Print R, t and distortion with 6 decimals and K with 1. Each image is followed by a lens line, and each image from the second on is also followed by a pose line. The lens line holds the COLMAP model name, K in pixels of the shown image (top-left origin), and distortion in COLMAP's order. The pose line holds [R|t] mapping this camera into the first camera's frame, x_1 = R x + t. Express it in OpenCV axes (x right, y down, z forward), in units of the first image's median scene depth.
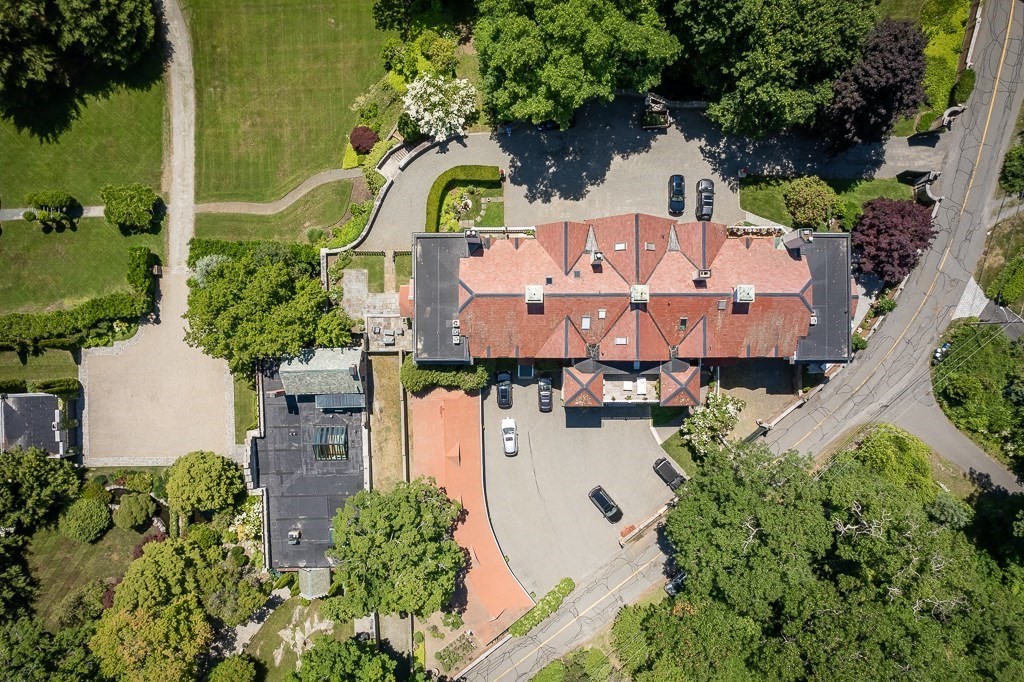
lens RADIAL K [[648.3, 0, 514.5], [0, 648.3, 341.9], [0, 0, 1]] dist [-0.042774, 0.010779]
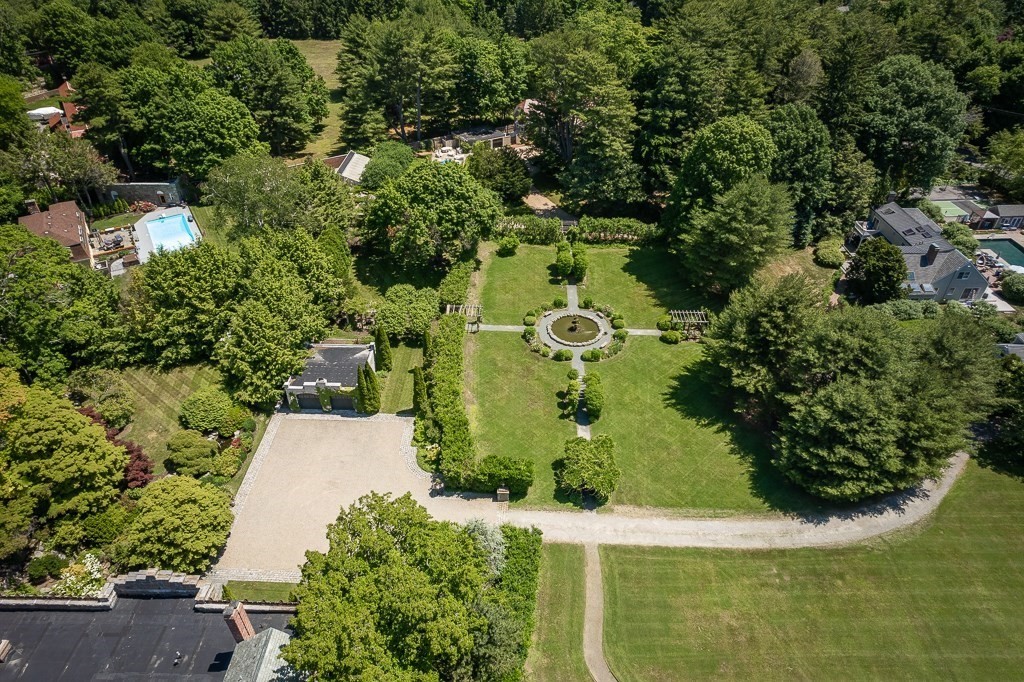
lens RADIAL K [[648.3, 0, 510.4], [0, 648.3, 341.8], [0, 0, 1]] dist [-0.042774, 0.010779]
pose [[-0.056471, 0.606564, -0.793027, -0.079938], [-0.998259, -0.020752, 0.055213, -0.158327], [0.017033, 0.794764, 0.606680, 0.416490]]
